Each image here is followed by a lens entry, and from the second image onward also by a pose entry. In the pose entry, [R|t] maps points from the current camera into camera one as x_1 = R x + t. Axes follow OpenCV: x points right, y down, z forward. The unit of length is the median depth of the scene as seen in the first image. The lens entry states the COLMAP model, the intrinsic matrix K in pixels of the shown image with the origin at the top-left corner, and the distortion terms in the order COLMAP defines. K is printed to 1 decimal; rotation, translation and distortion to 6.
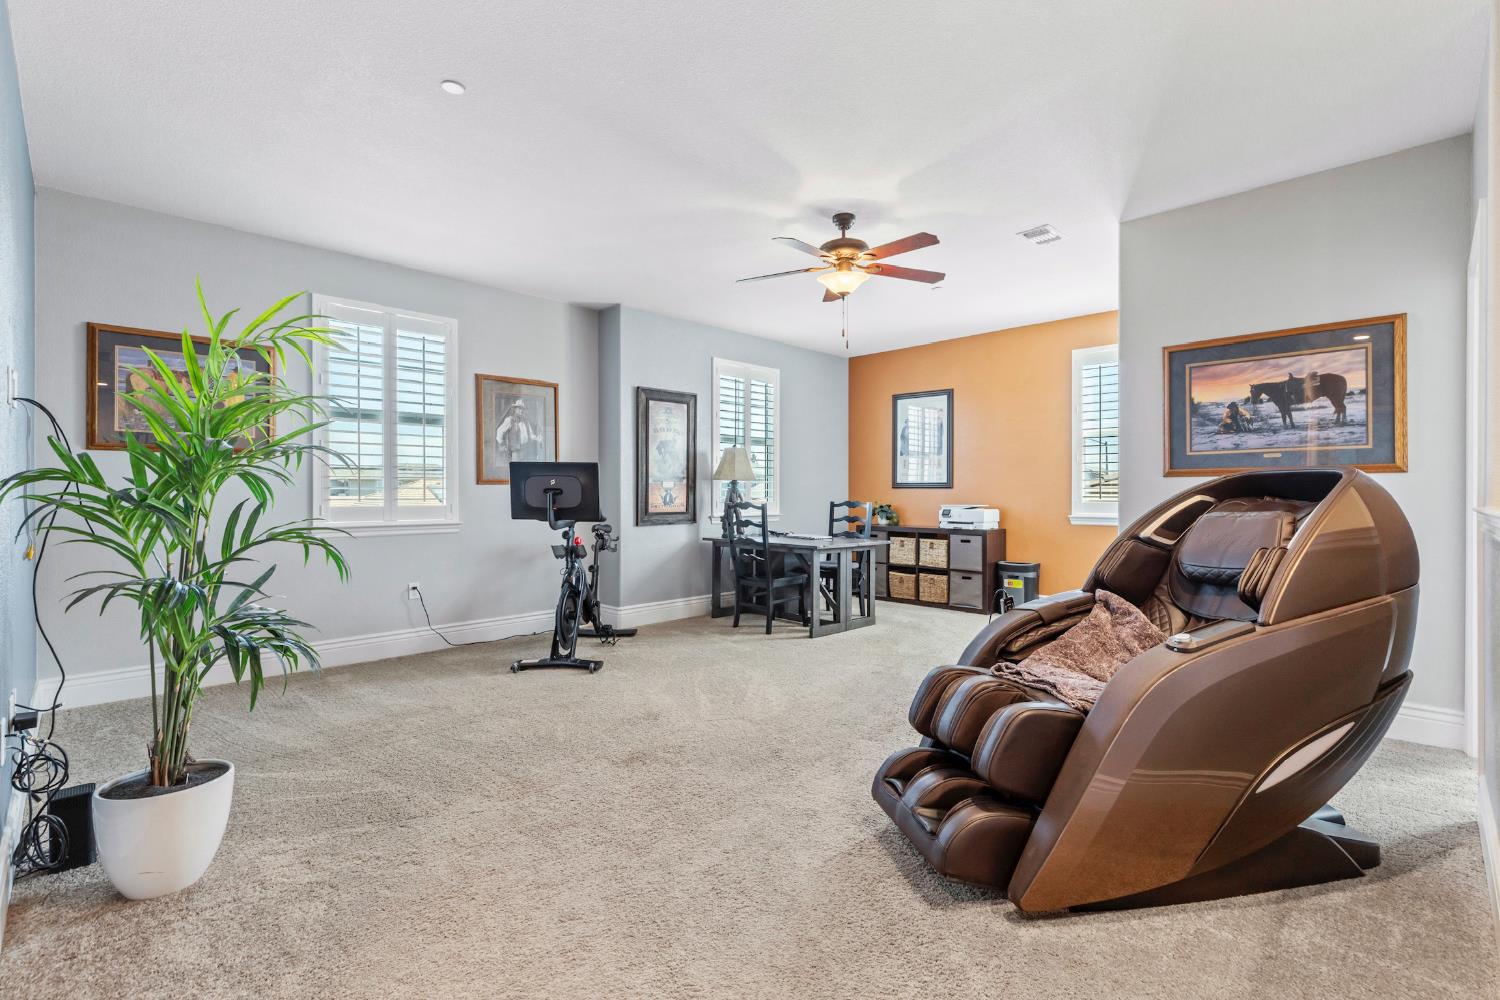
lens RADIAL K [[676.7, 0, 749.6], [0, 676.7, 493.5], [0, 0, 1]] dist [0.005638, -0.001386]
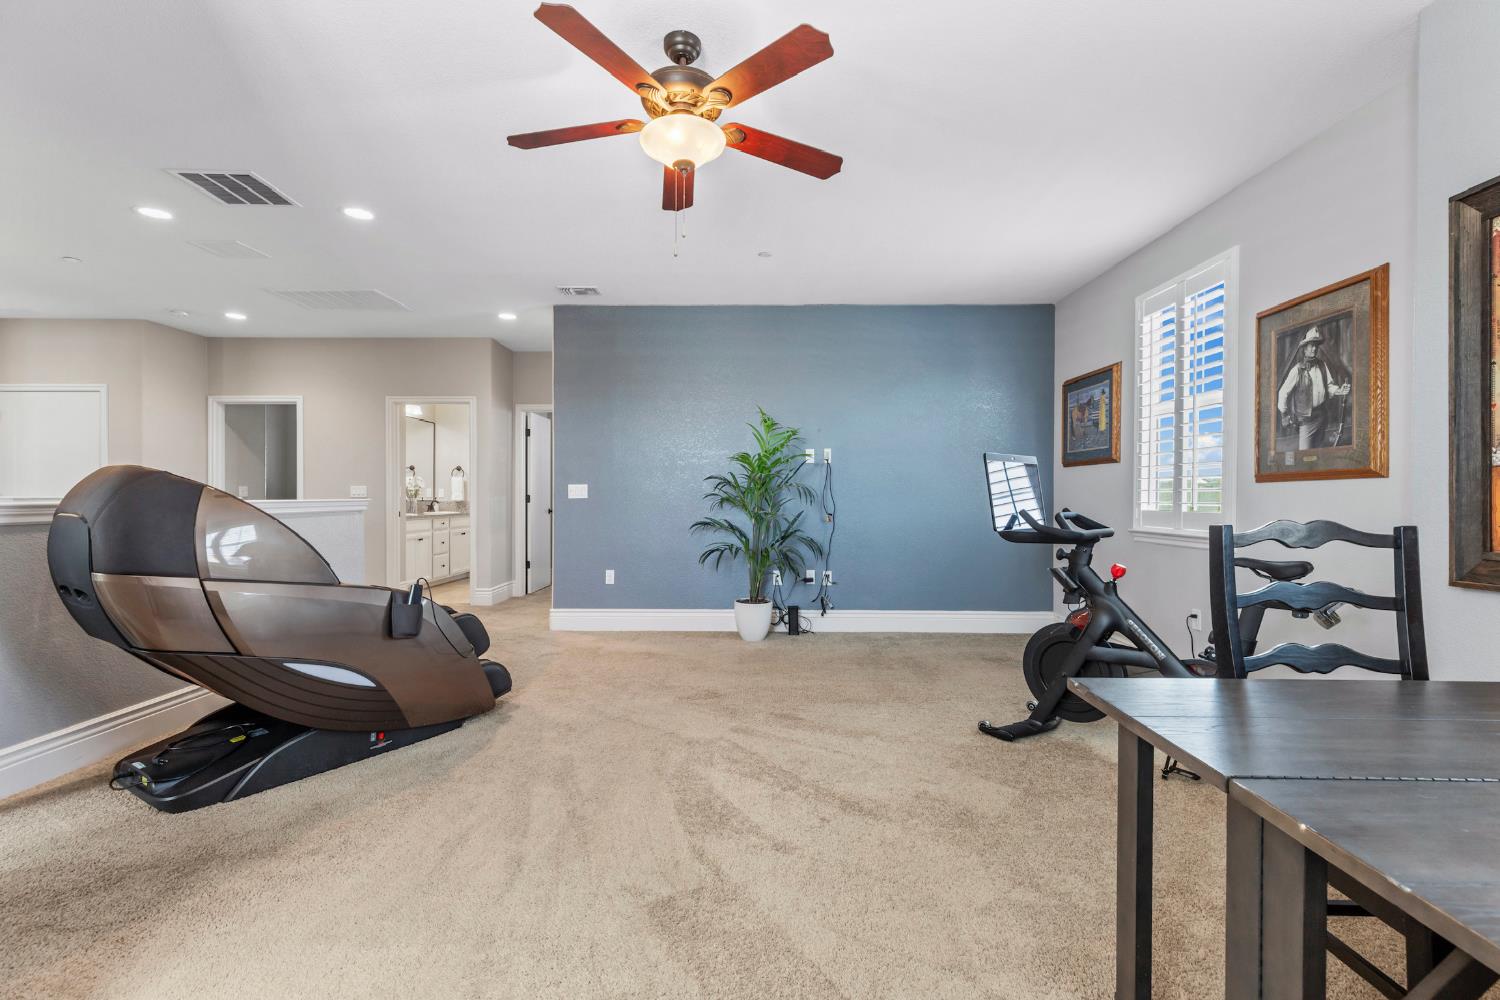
lens RADIAL K [[676.7, 0, 750.9], [0, 676.7, 495.4], [0, 0, 1]] dist [0.005638, -0.001386]
pose [[-0.732524, 0.005426, -0.680720, 0.388929], [-0.002591, 0.999939, 0.010758, -0.005059], [0.680736, 0.009644, -0.732465, 1.102386]]
